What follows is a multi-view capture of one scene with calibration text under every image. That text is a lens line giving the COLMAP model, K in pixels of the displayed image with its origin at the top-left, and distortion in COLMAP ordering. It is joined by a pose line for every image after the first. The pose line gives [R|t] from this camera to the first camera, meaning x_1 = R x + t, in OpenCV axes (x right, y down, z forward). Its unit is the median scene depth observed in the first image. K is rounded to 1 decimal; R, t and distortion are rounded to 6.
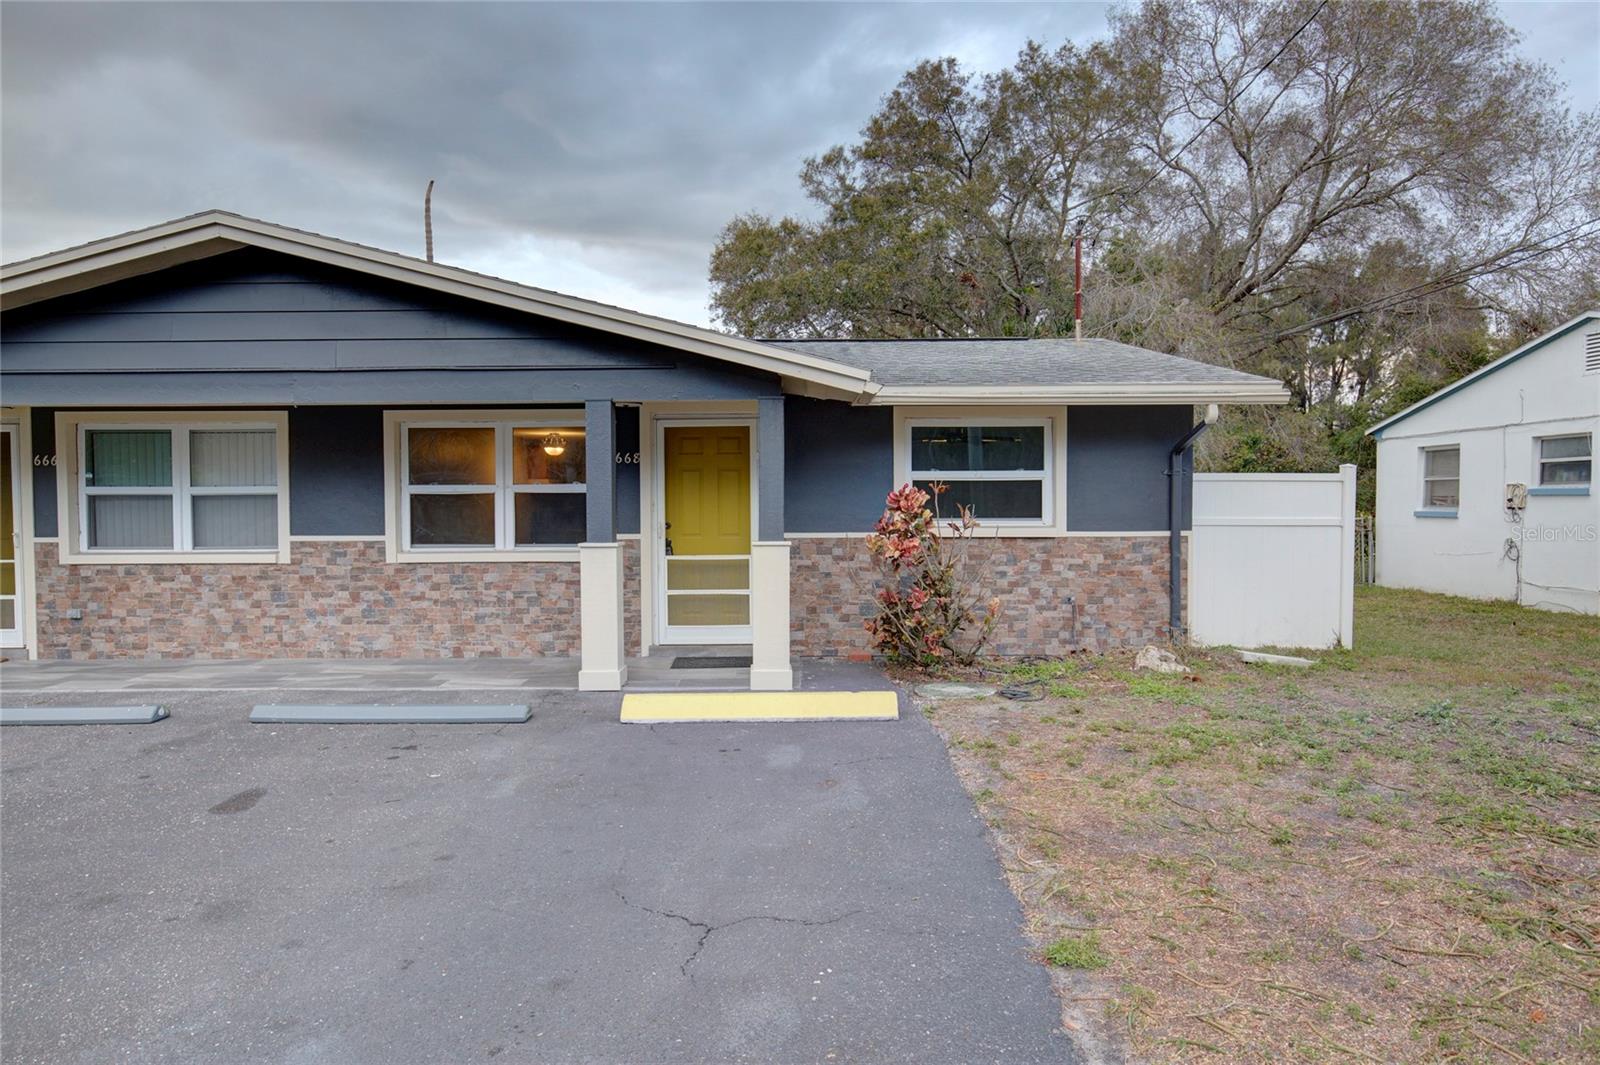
lens RADIAL K [[968.2, 0, 800.8], [0, 968.2, 537.2], [0, 0, 1]] dist [-0.007449, 0.003764]
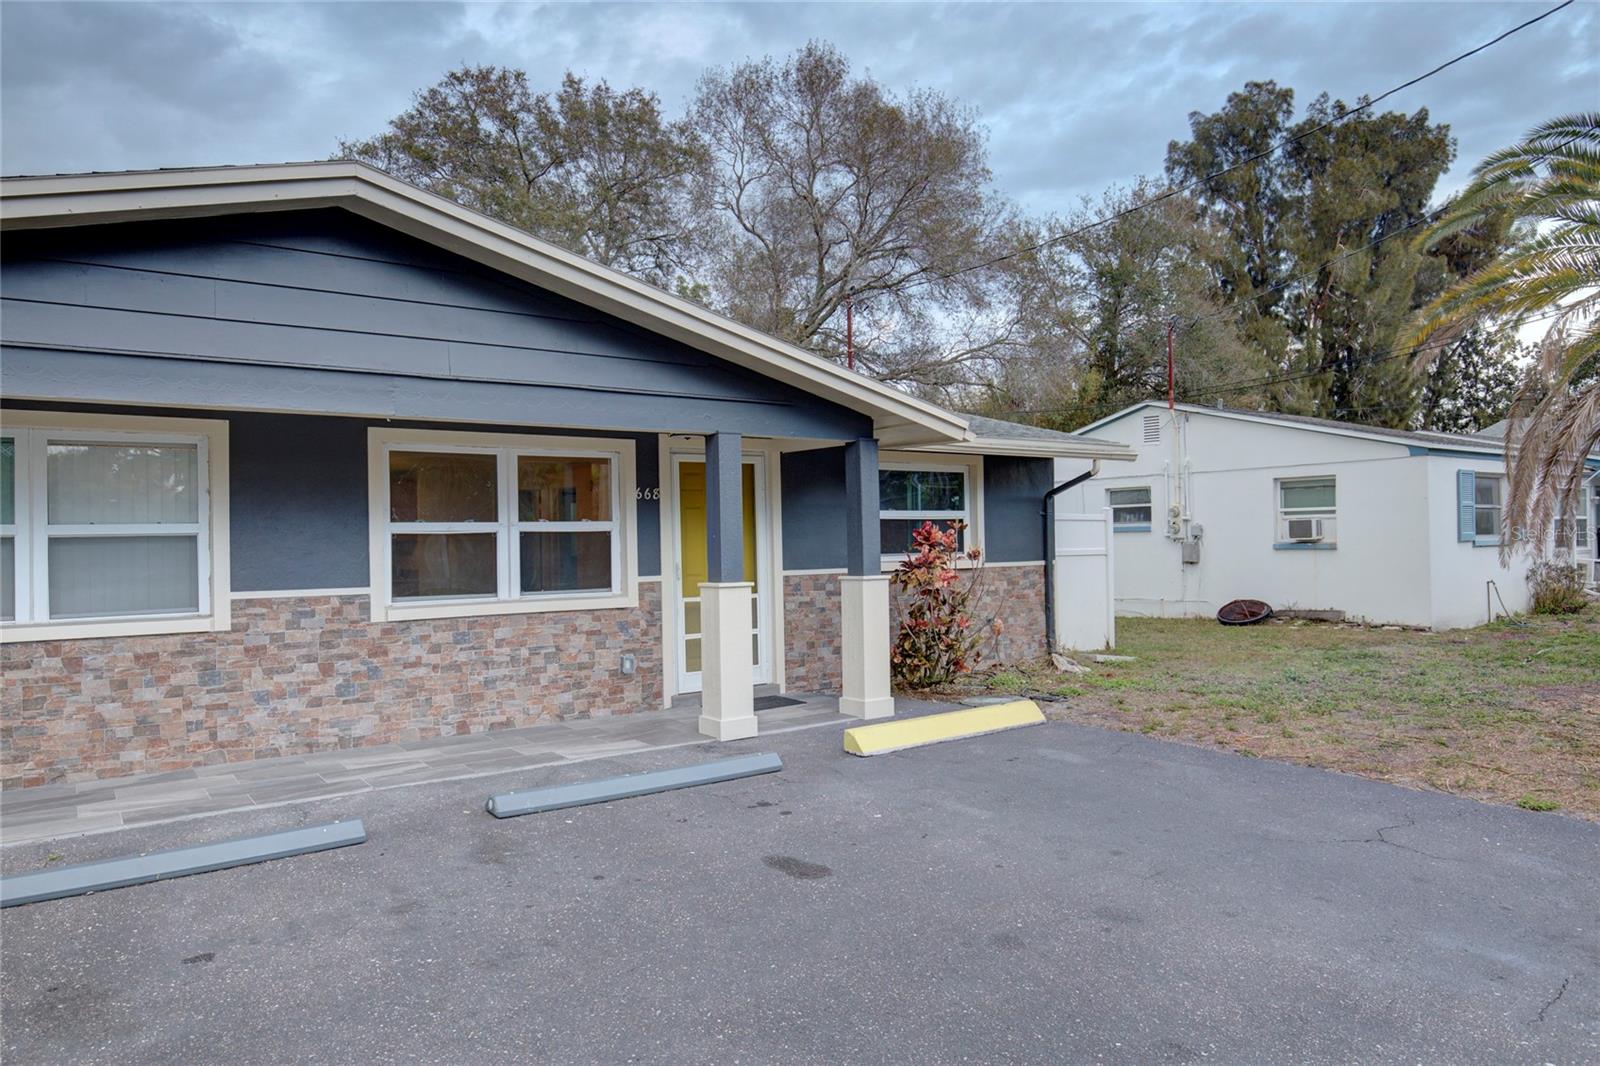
lens RADIAL K [[1058.1, 0, 798.7], [0, 1058.1, 530.8], [0, 0, 1]] dist [-0.000146, -0.005954]
pose [[0.802845, -0.003876, 0.596176, -0.658015], [0.036618, 0.998411, -0.042821, 0.002184], [-0.595063, 0.056209, 0.801711, 0.109275]]
